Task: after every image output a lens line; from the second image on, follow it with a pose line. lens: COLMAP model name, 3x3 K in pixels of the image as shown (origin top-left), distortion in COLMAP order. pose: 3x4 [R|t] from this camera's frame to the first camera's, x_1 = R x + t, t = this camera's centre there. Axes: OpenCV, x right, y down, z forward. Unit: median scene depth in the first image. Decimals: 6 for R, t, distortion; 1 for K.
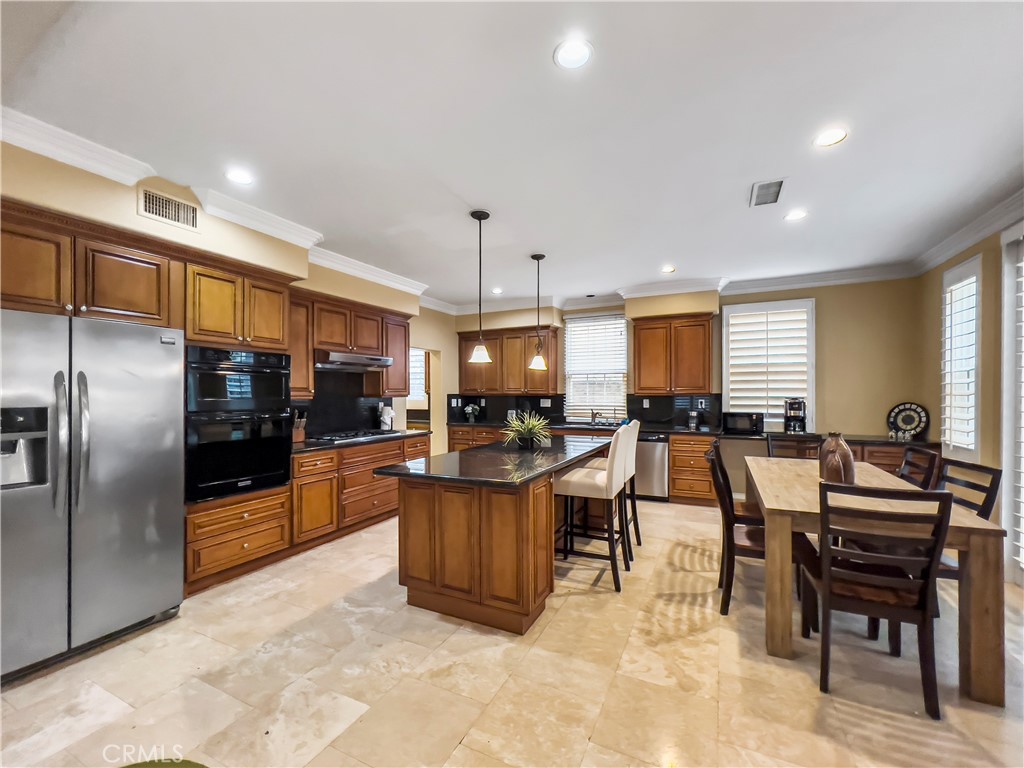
lens RADIAL K [[420.0, 0, 515.3], [0, 420.0, 391.0], [0, 0, 1]] dist [-0.000002, -0.000046]
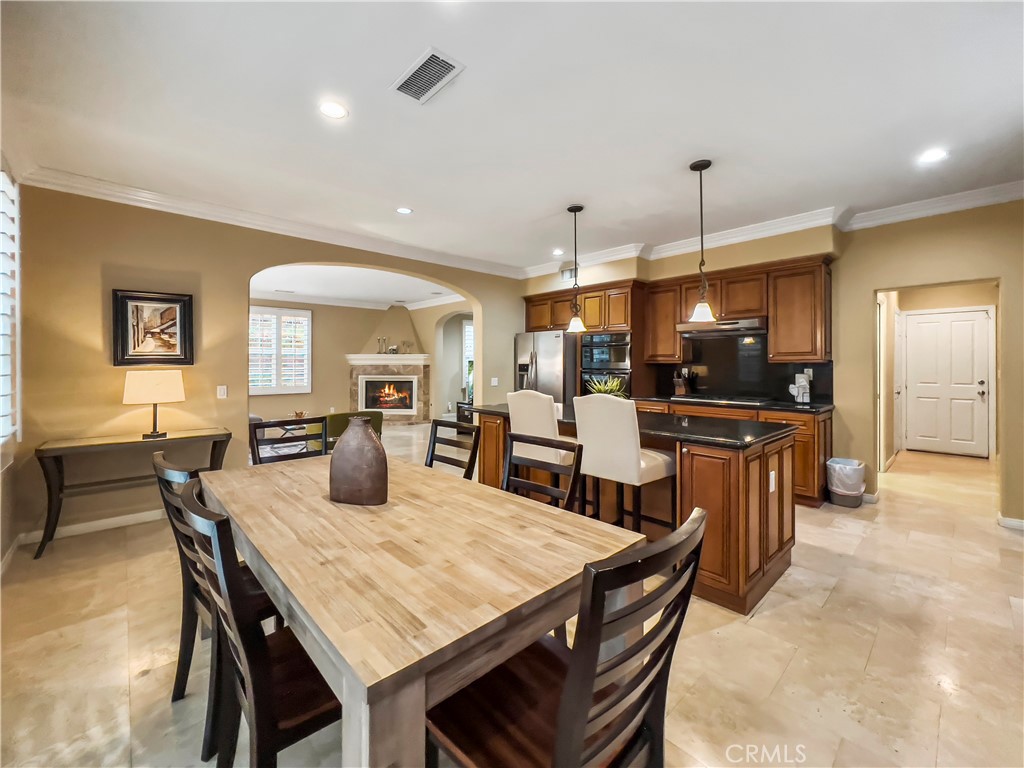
lens RADIAL K [[420.8, 0, 508.9], [0, 420.8, 365.0], [0, 0, 1]] dist [-0.002425, -0.000410]
pose [[-0.352916, 0.008585, -0.935616, 0.699391], [0.008287, 0.999947, 0.006050, 0.010659], [0.935618, -0.005619, -0.352968, 0.785797]]
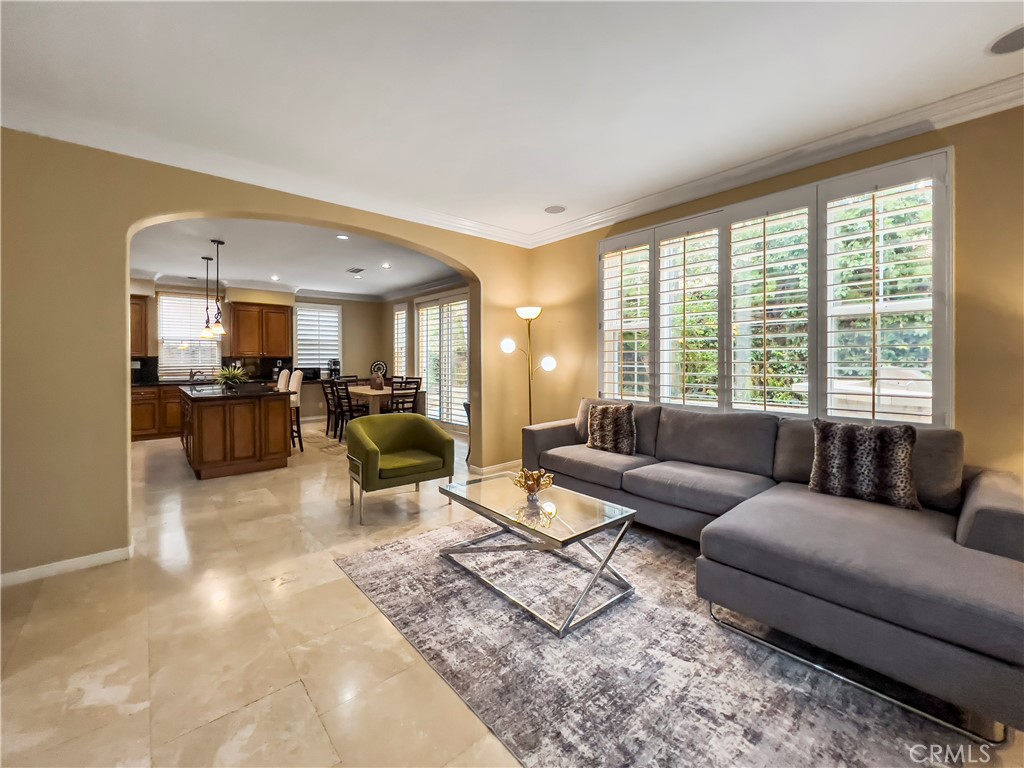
lens RADIAL K [[422.1, 0, 511.0], [0, 422.1, 358.7], [0, 0, 1]] dist [0.000194, 0.000060]
pose [[0.380402, 0.003093, 0.924816, -0.707548], [-0.000084, 0.999995, -0.003310, 0.019389], [-0.924821, 0.001182, 0.380401, -0.398109]]
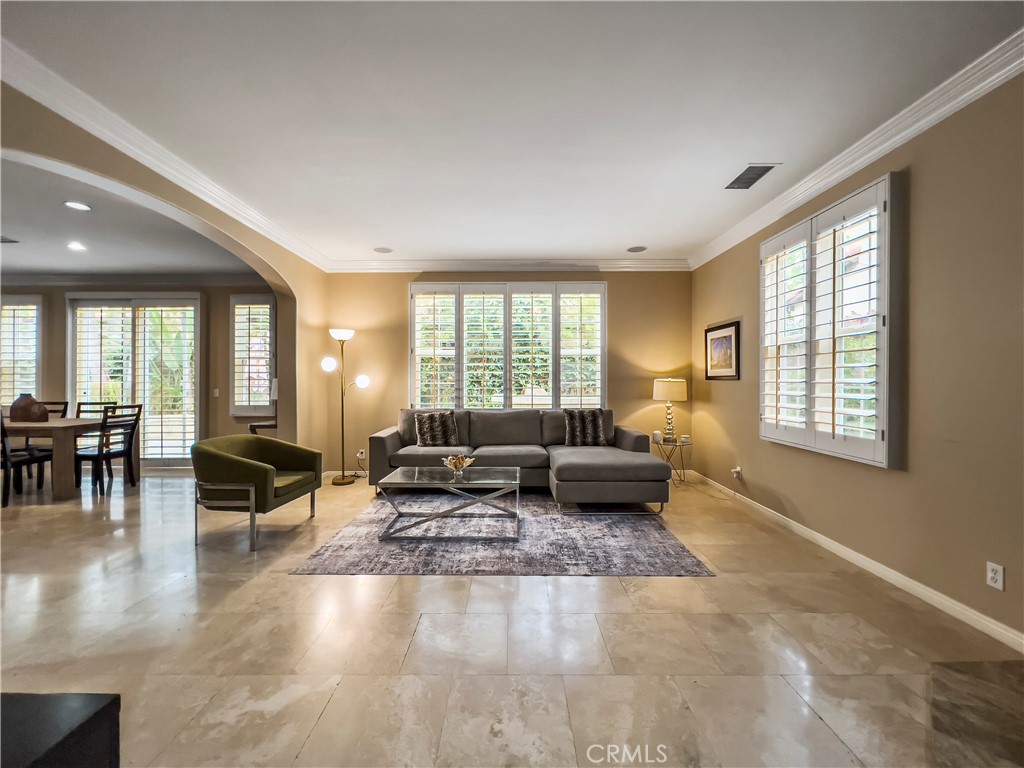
lens RADIAL K [[414.5, 0, 511.2], [0, 414.5, 377.4], [0, 0, 1]] dist [-0.001028, -0.000092]
pose [[-0.444152, 0.012701, 0.895862, -0.893707], [0.001179, 0.999907, -0.013591, 0.031088], [-0.895951, -0.004980, -0.444125, -0.009423]]
